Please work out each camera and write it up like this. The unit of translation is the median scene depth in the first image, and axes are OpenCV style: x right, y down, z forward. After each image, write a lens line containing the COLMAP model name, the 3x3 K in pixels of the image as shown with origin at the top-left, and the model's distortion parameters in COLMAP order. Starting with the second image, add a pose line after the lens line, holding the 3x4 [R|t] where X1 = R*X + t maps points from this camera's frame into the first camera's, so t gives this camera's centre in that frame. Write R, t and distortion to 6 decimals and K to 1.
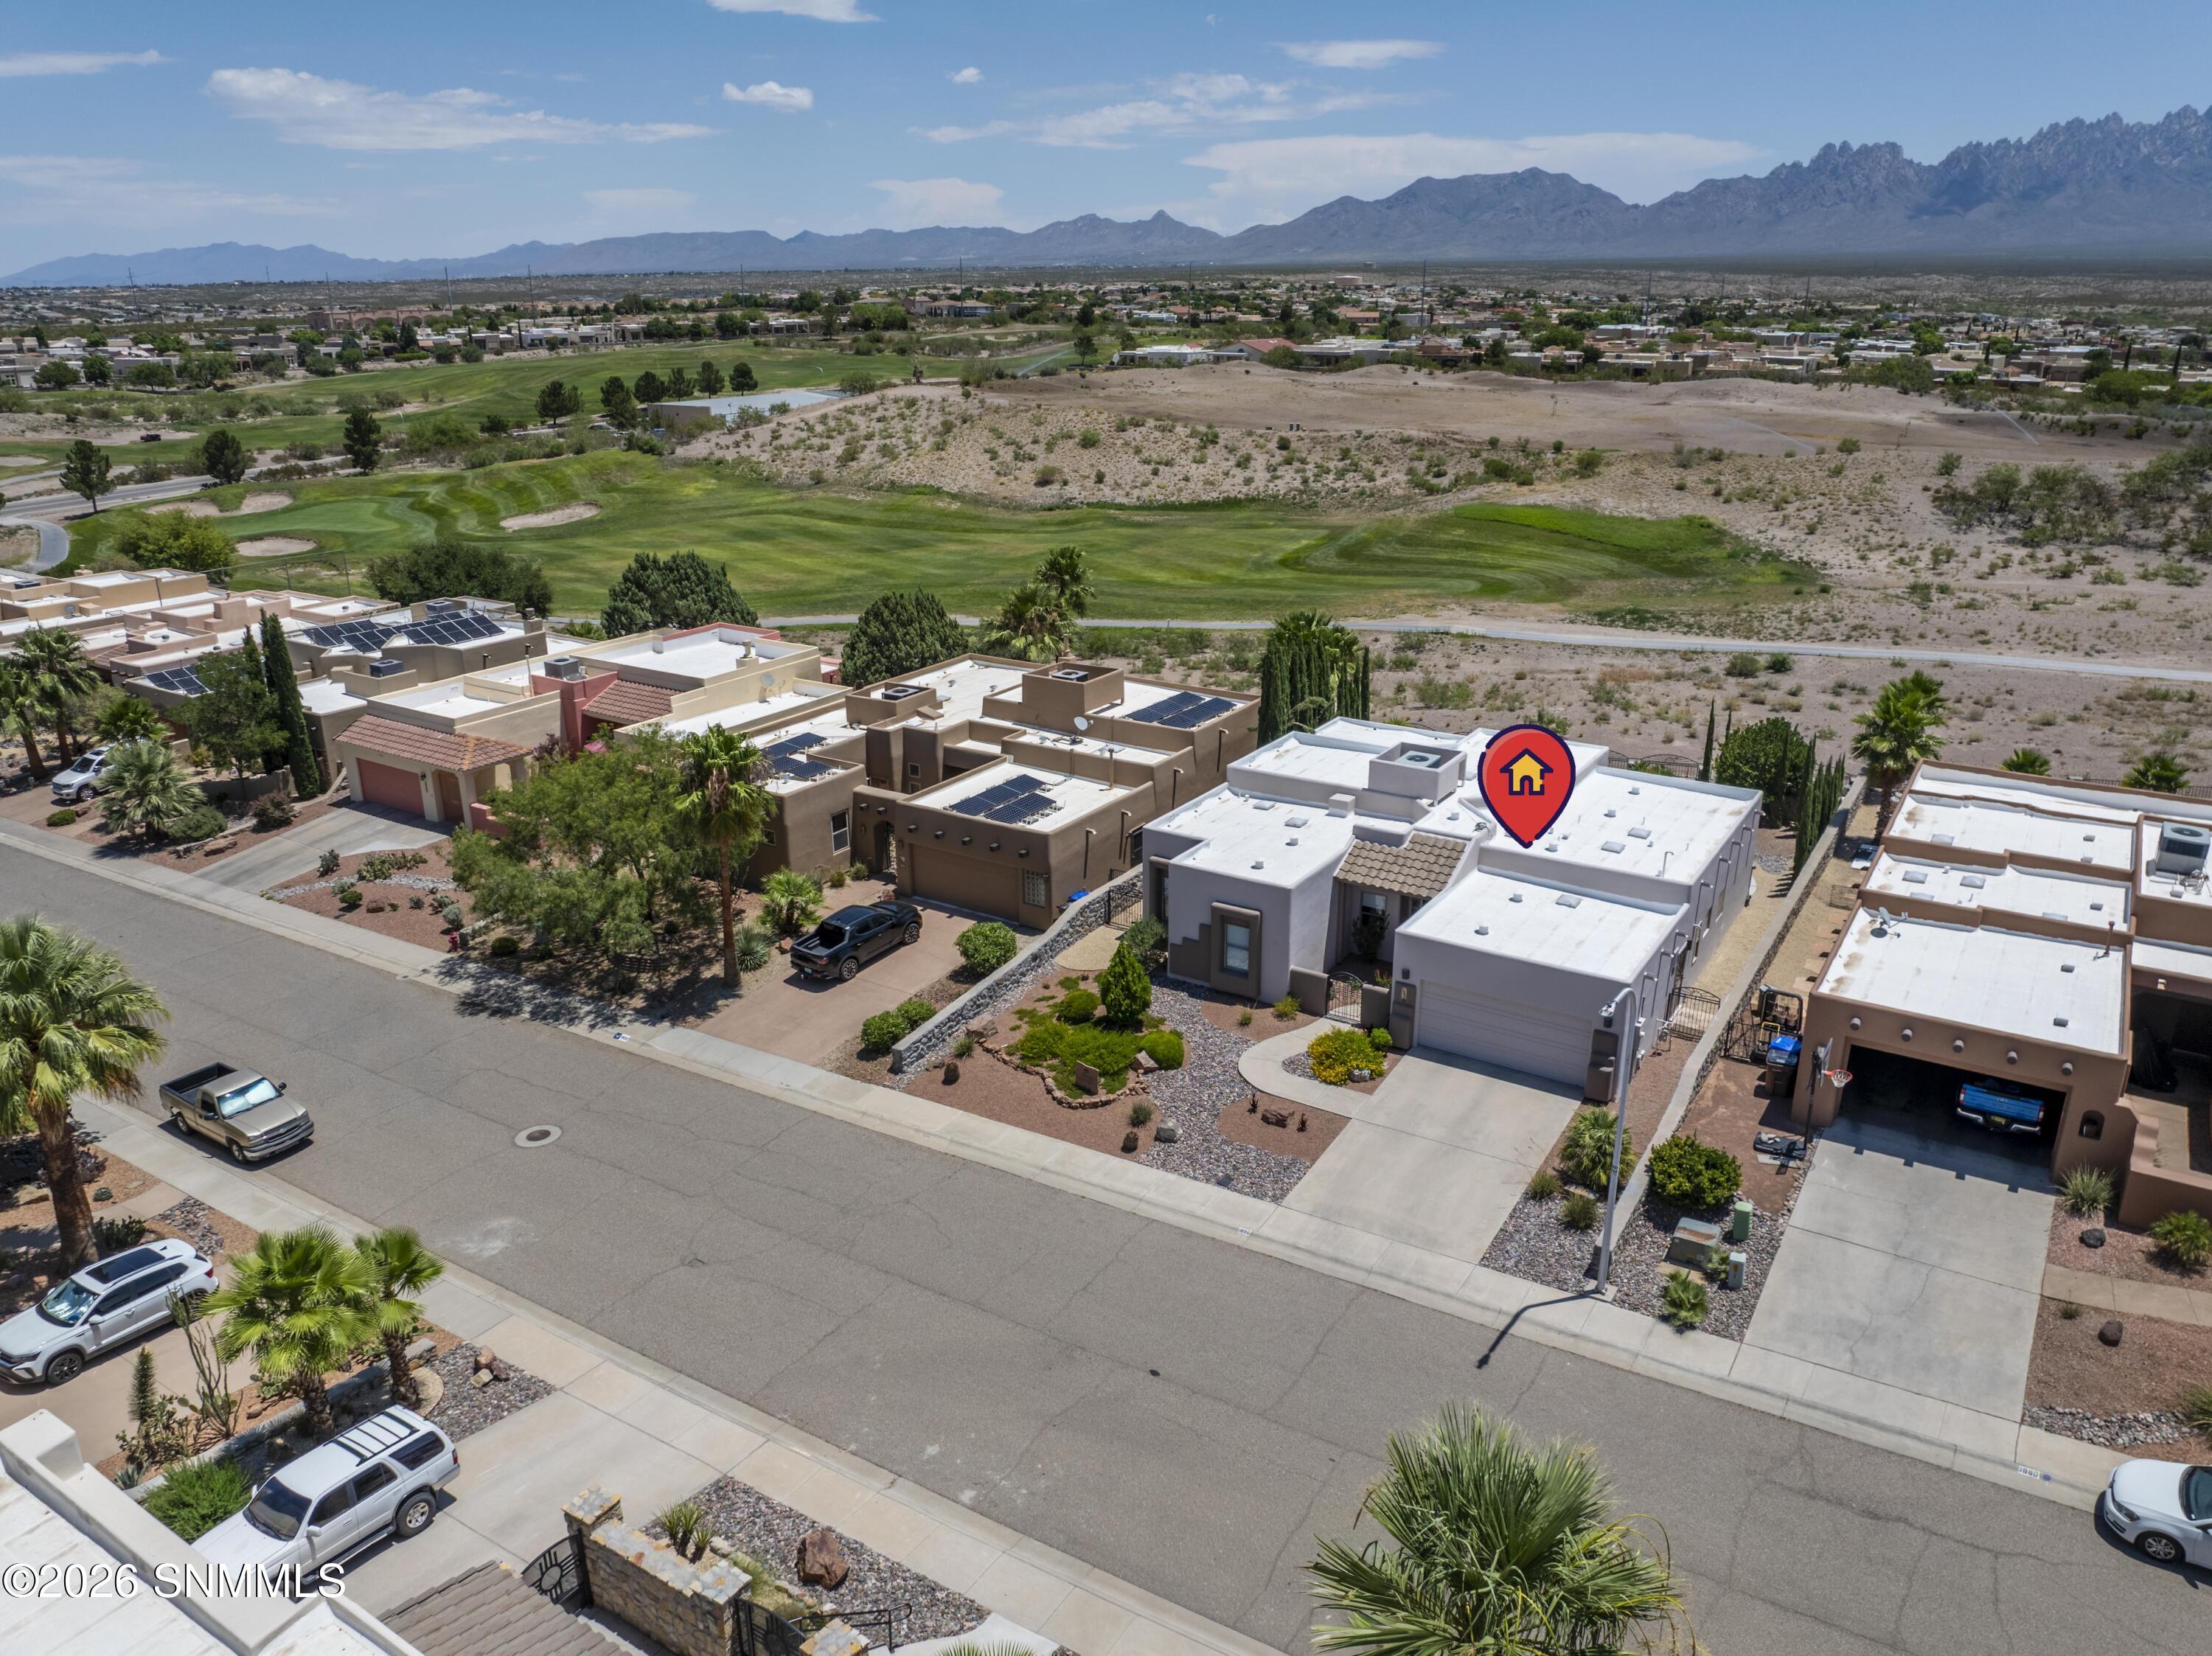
lens RADIAL K [[1556.4, 0, 1124.6], [0, 1556.4, 823.1], [0, 0, 1]] dist [-0.039607, 0.004611]
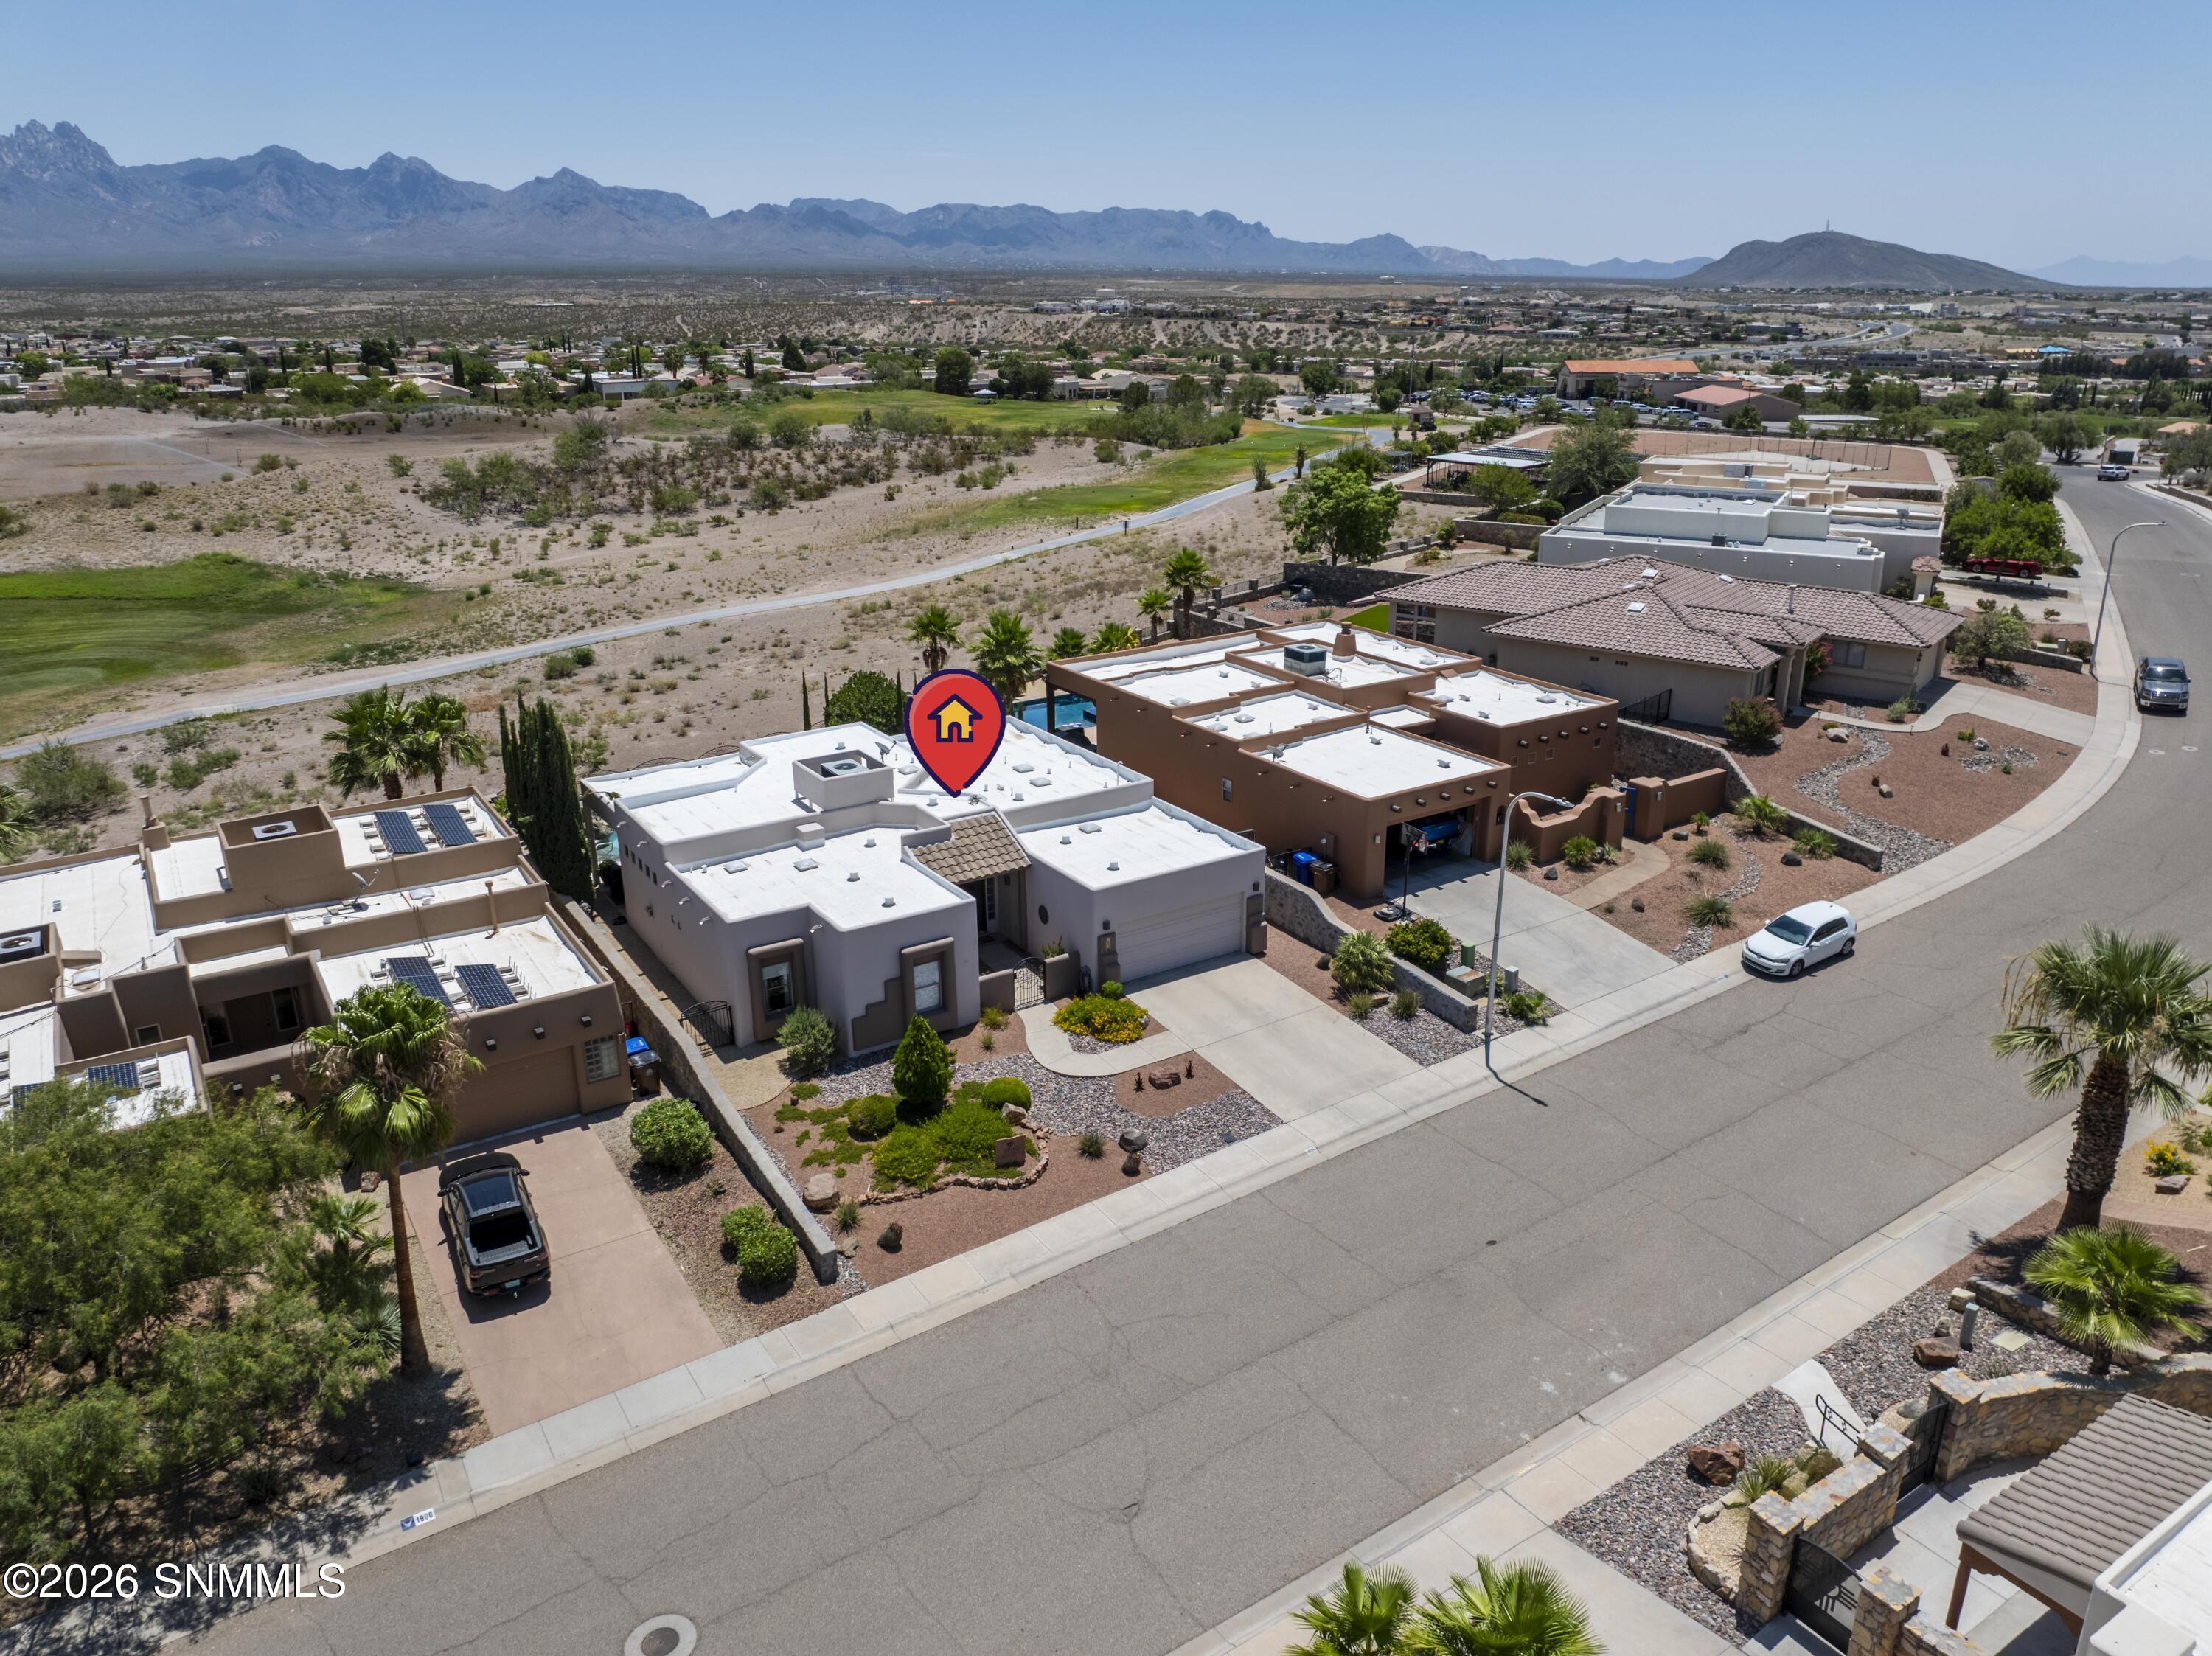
lens RADIAL K [[1556.4, 0, 1114.3], [0, 1556.4, 799.4], [0, 0, 1]] dist [-0.039607, 0.004611]
pose [[0.416375, -0.286532, 0.862862, -0.639633], [0.304683, 0.938140, 0.164504, -0.141787], [-0.856621, 0.194404, 0.477919, 0.416597]]
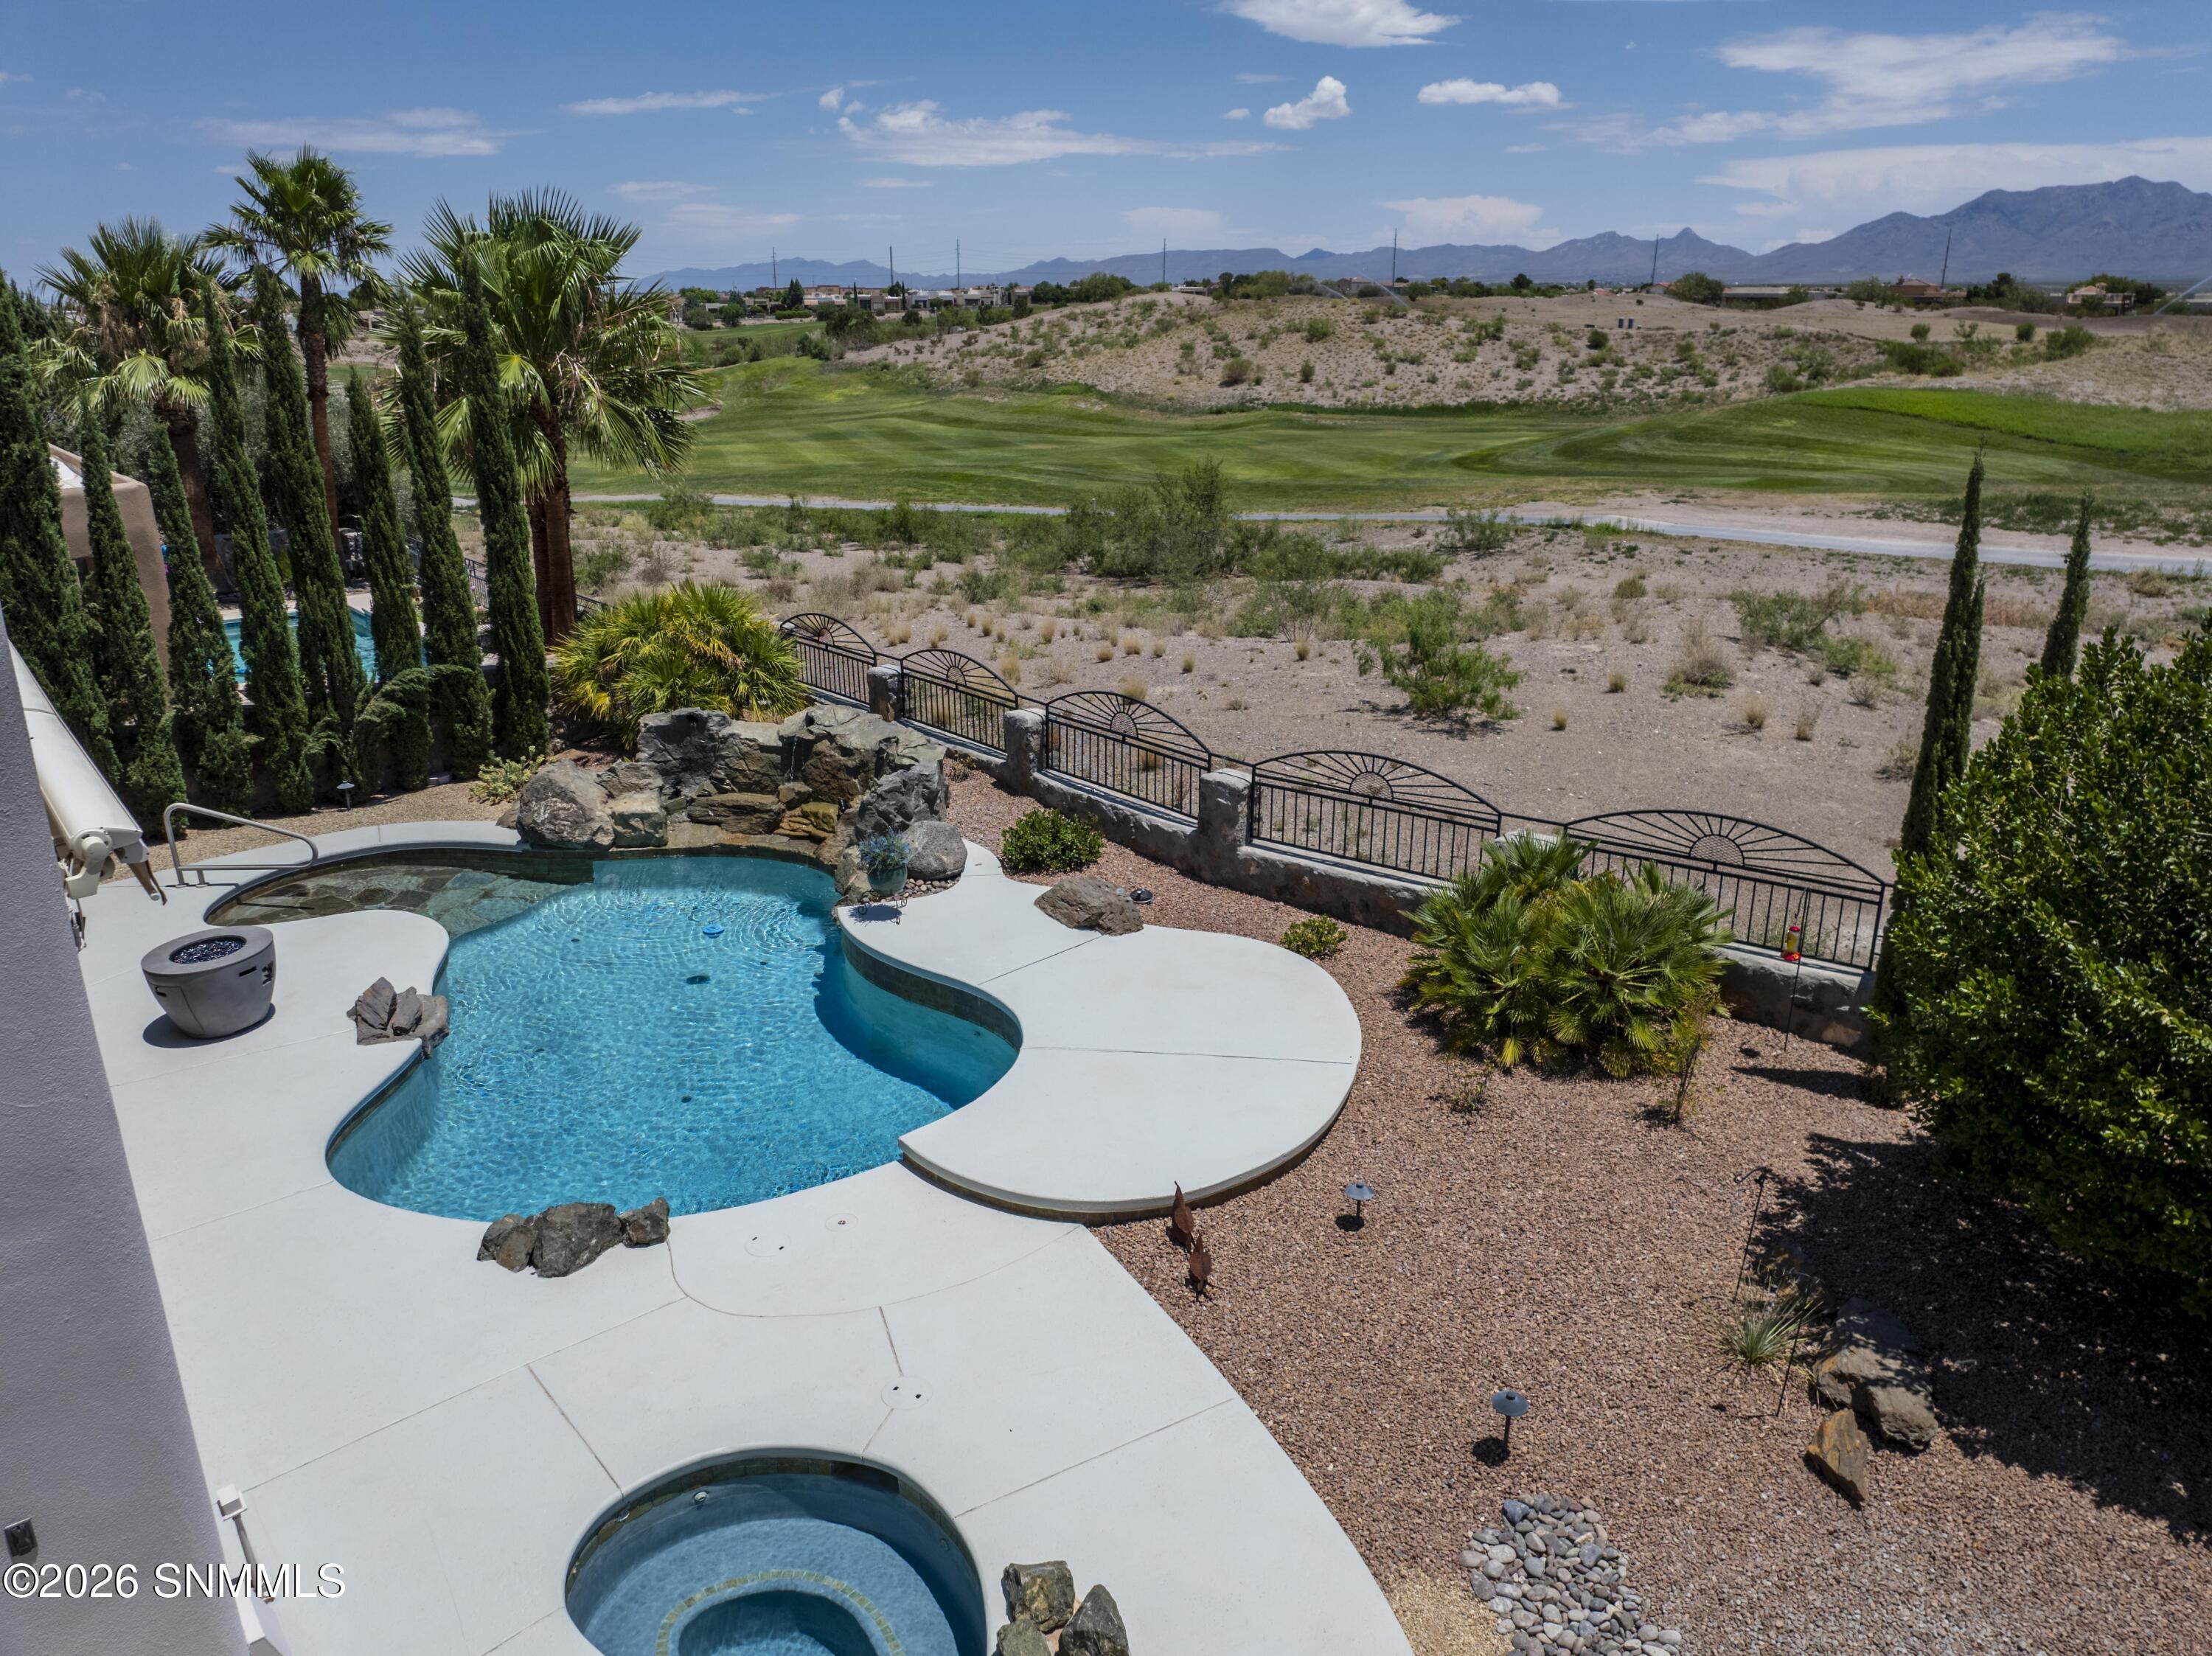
lens RADIAL K [[1556.4, 0, 1122.3], [0, 1556.4, 821.1], [0, 0, 1]] dist [-0.039607, 0.004611]
pose [[0.952405, 0.097087, -0.288961, 0.459118], [-0.100639, 0.994920, 0.002577, -0.050432], [0.287743, 0.026626, 0.957337, 1.103319]]
